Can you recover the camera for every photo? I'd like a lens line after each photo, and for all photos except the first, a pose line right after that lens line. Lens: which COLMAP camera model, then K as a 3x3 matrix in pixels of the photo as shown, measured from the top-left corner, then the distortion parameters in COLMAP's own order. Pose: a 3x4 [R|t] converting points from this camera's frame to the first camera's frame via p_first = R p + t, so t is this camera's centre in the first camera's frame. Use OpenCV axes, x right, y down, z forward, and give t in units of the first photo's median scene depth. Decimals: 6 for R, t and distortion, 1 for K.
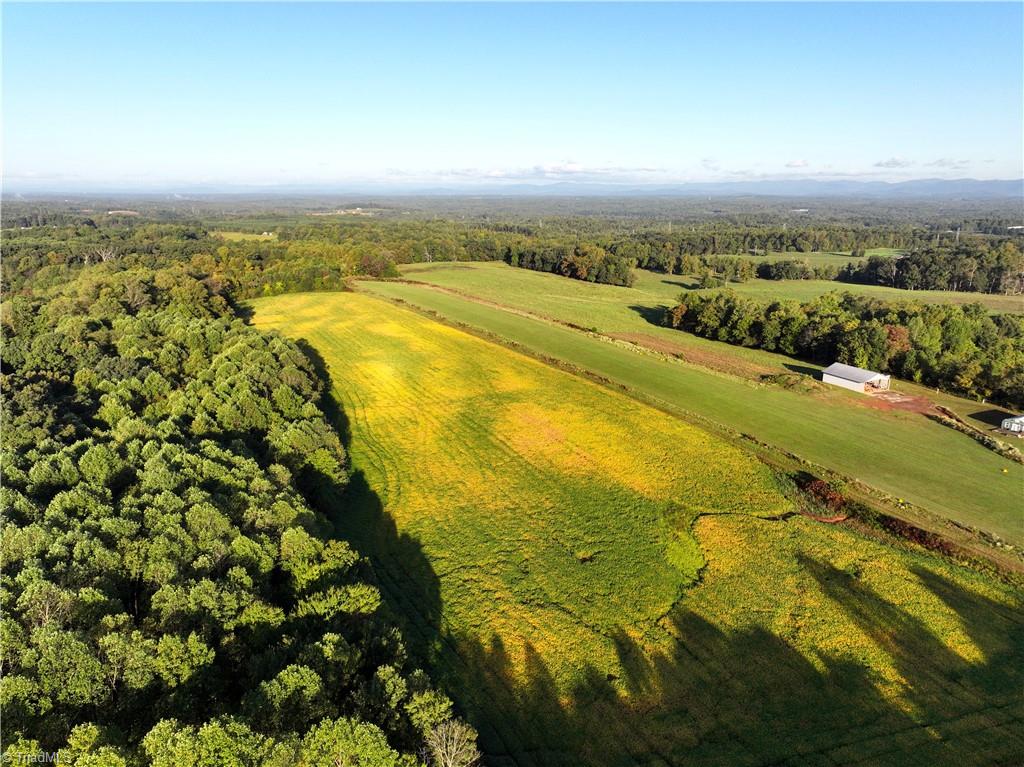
lens RADIAL K [[721.1, 0, 510.3], [0, 721.1, 384.8], [0, 0, 1]] dist [0.008672, 0.009642]
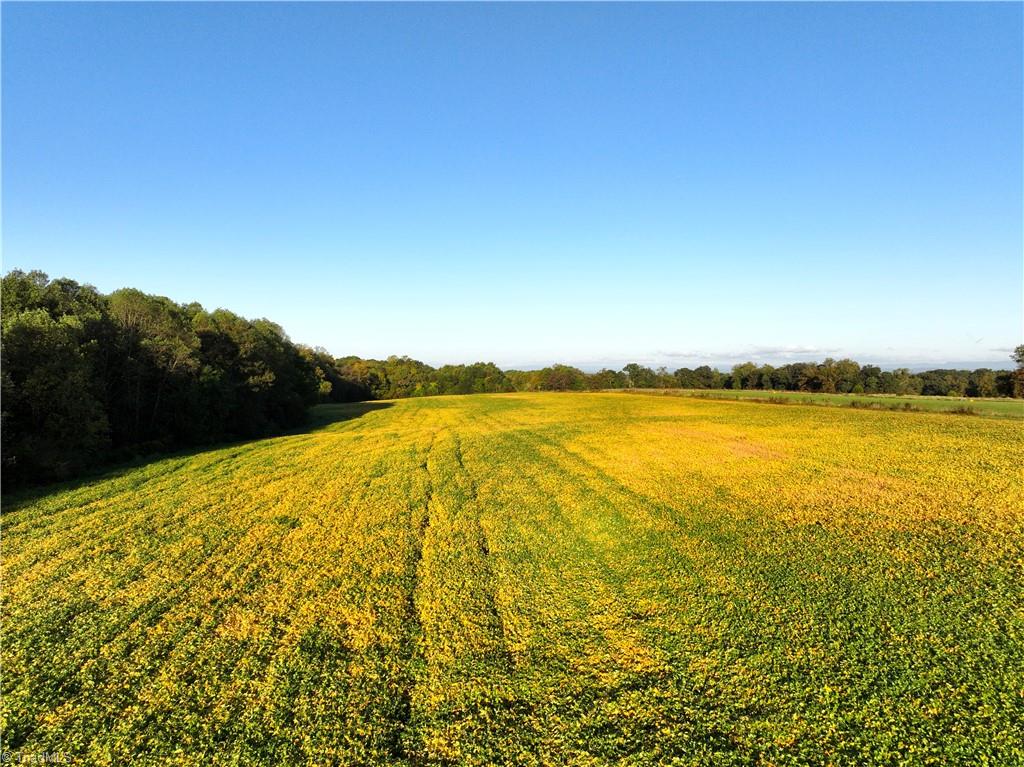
lens RADIAL K [[721.1, 0, 508.9], [0, 721.1, 384.3], [0, 0, 1]] dist [0.008672, 0.009642]
pose [[0.950657, 0.005026, -0.310204, 0.039603], [-0.079959, 0.970060, -0.229325, 0.082957], [0.299764, 0.242813, 0.922596, 0.475711]]
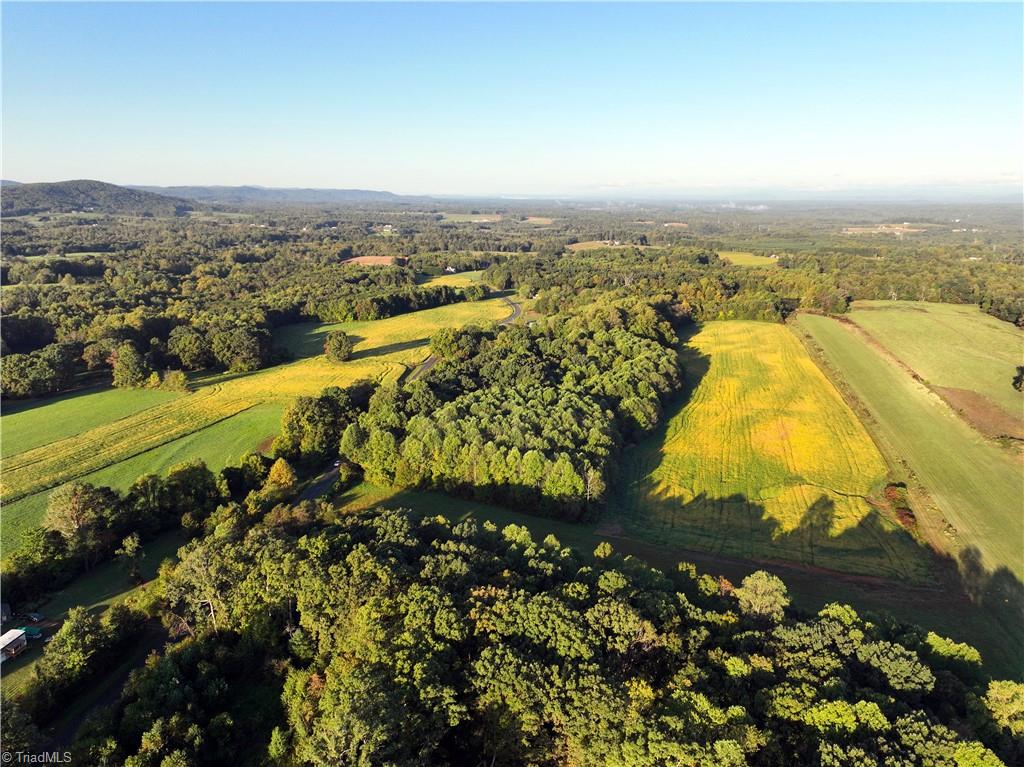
lens RADIAL K [[721.1, 0, 516.1], [0, 721.1, 382.6], [0, 0, 1]] dist [0.008672, 0.009642]
pose [[0.759766, 0.164663, -0.629000, 0.436314], [-0.170607, 0.983991, 0.051520, -0.023748], [0.627414, 0.068169, 0.775696, -0.497000]]
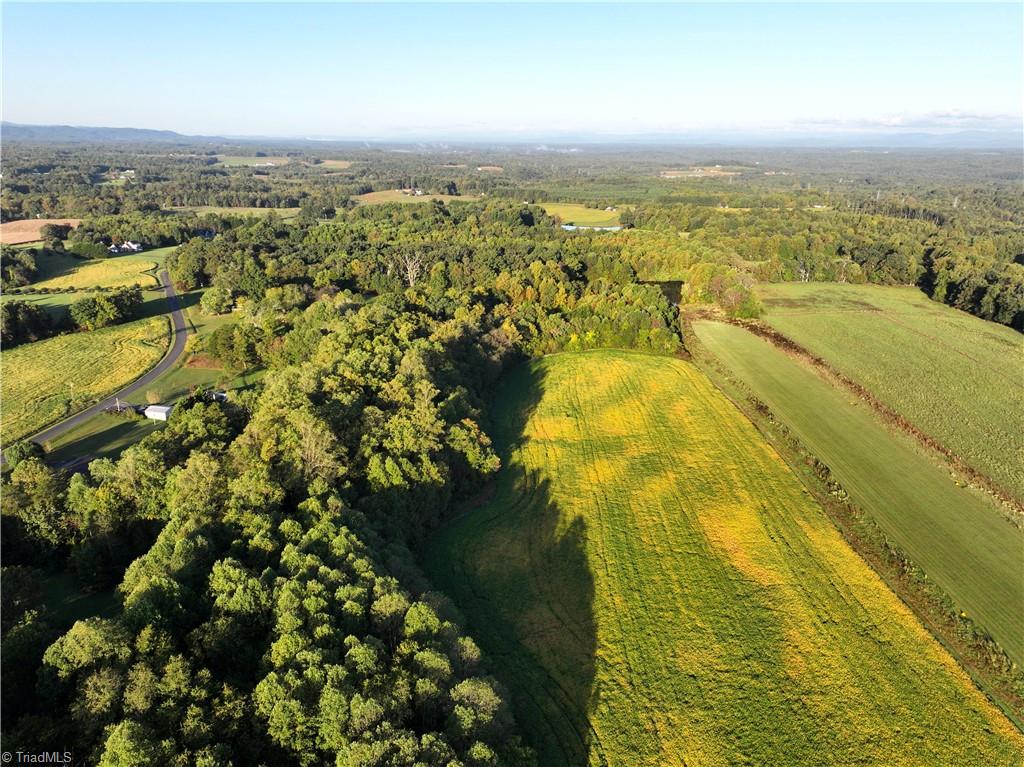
lens RADIAL K [[721.1, 0, 512.6], [0, 721.1, 382.2], [0, 0, 1]] dist [0.008672, 0.009642]
pose [[0.892984, 0.149383, -0.424575, -0.138207], [-0.123087, 0.988408, 0.088882, -0.271461], [0.432930, -0.027110, 0.901020, 0.573704]]
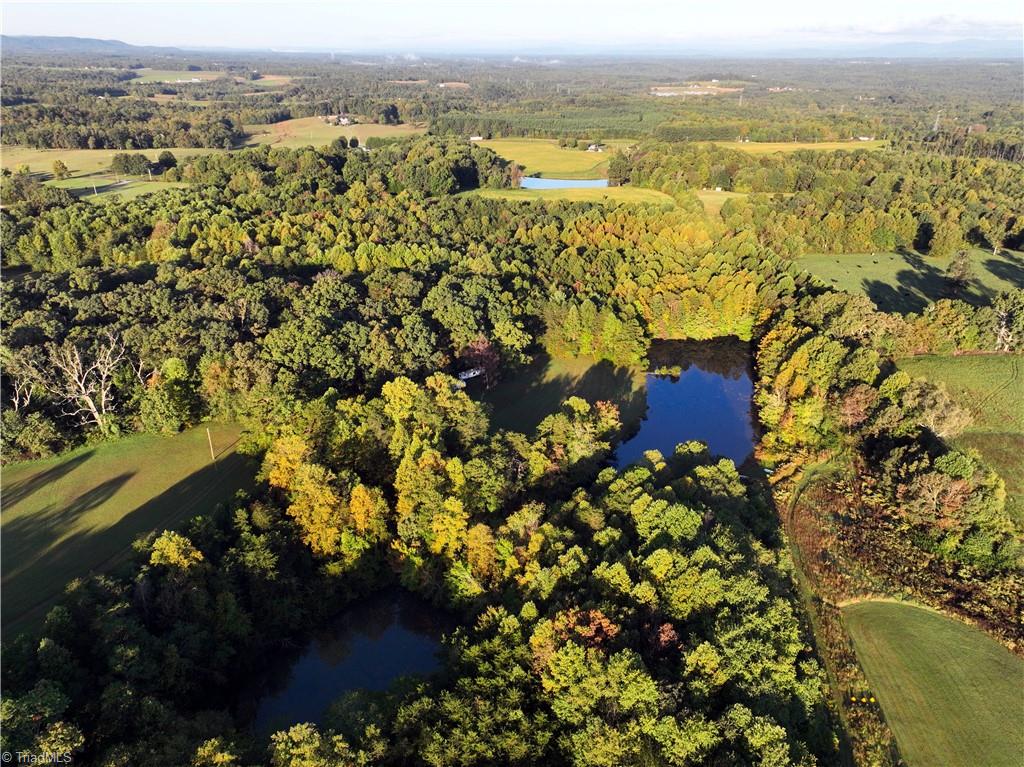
lens RADIAL K [[721.1, 0, 513.7], [0, 721.1, 381.7], [0, 0, 1]] dist [0.008672, 0.009642]
pose [[0.904954, 0.181289, -0.384958, -0.518582], [-0.114789, 0.975168, 0.189394, -0.538432], [0.409734, -0.127204, 0.903292, 1.612302]]
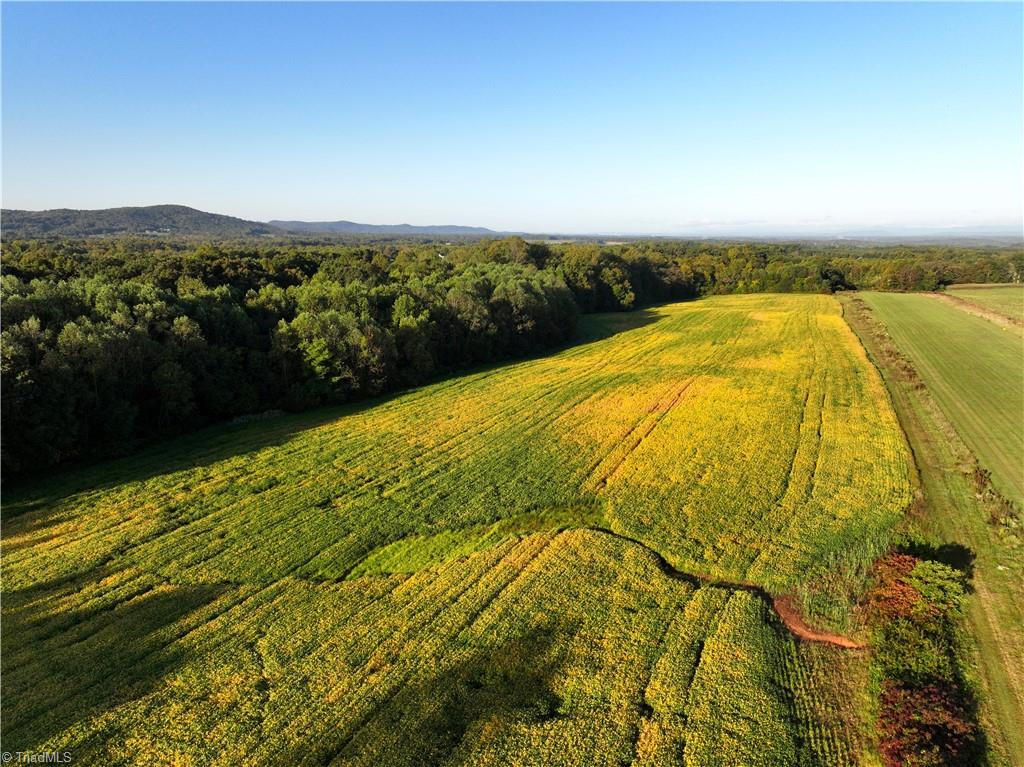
lens RADIAL K [[721.1, 0, 509.3], [0, 721.1, 383.2], [0, 0, 1]] dist [0.008672, 0.009642]
pose [[0.659505, 0.151122, -0.736353, 0.312636], [-0.193647, 0.980677, 0.027828, 0.039799], [0.726329, 0.124240, 0.676025, 0.311294]]
